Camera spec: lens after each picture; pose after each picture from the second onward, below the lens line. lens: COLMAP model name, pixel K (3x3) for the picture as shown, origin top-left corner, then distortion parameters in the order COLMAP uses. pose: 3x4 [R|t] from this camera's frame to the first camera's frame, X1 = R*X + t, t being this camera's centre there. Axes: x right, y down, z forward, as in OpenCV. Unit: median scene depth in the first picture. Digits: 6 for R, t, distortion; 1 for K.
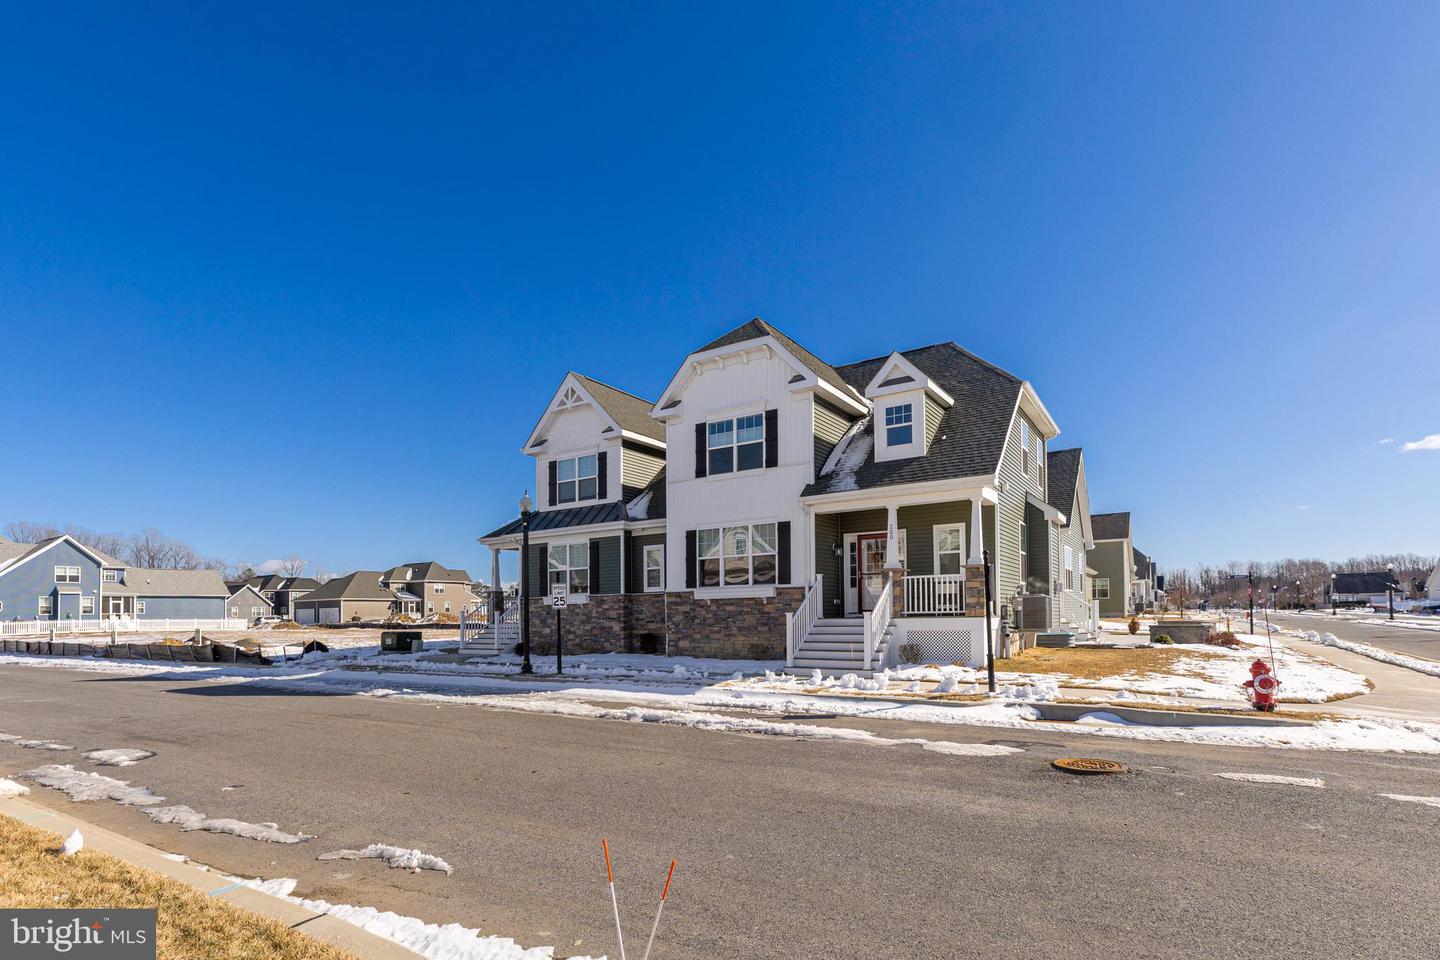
lens RADIAL K [[637.3, 0, 722.2], [0, 637.3, 439.7], [0, 0, 1]] dist [0.001812, -0.000084]
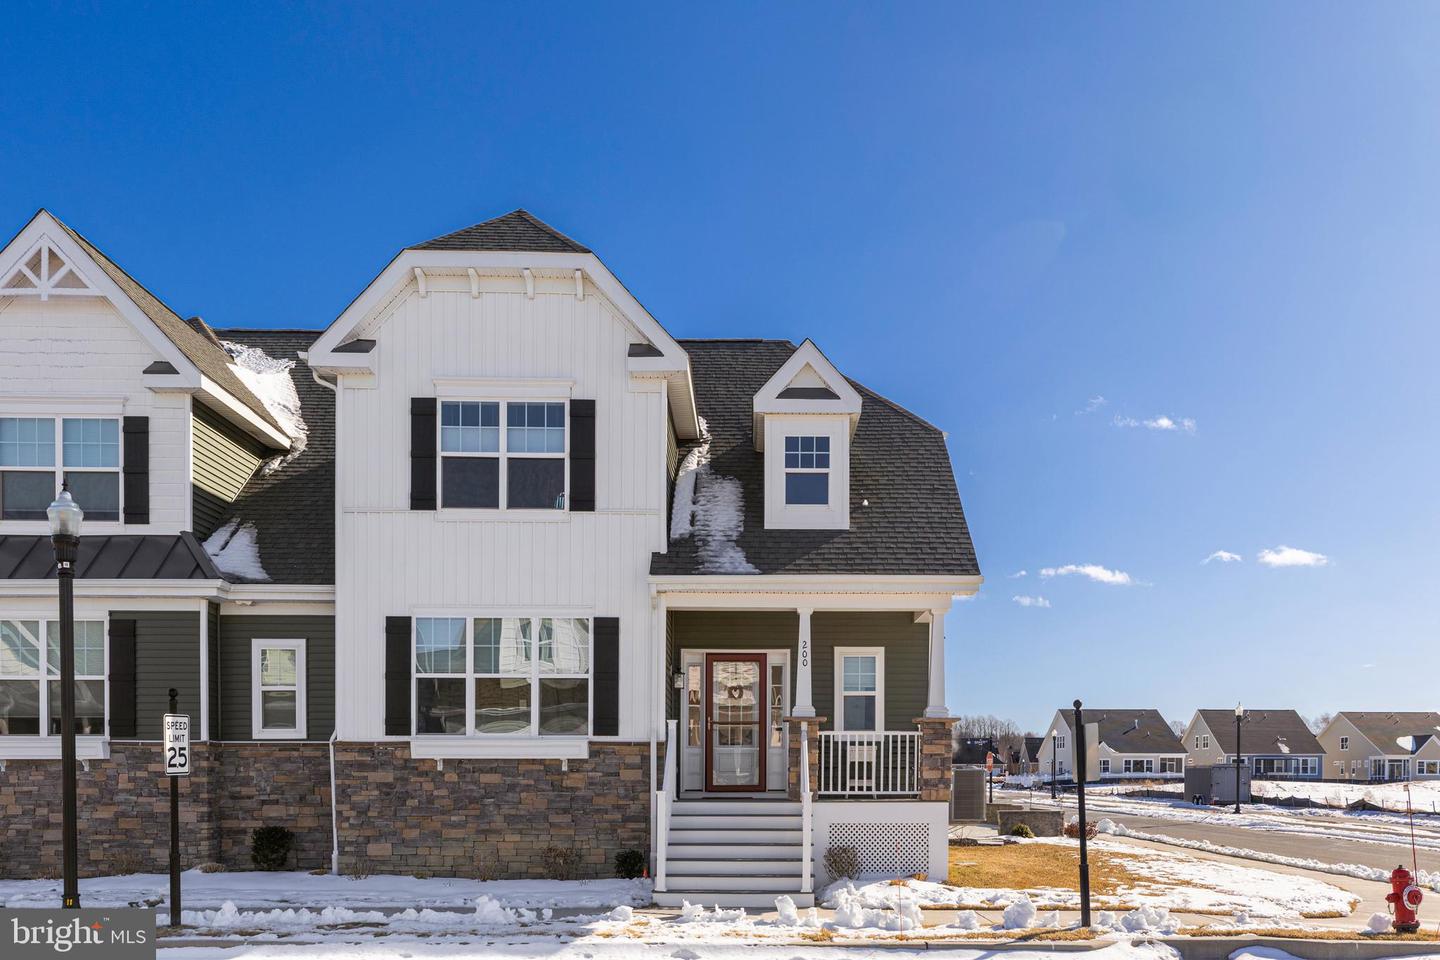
lens RADIAL K [[1124.2, 0, 720.0], [0, 1124.2, 554.8], [0, 0, 1]] dist [-0.001734, 0.004466]
pose [[0.844331, 0.122205, 0.521701, -0.304997], [-0.157369, 0.987262, 0.023430, 0.040593], [-0.512192, -0.101882, 0.852807, 0.167056]]
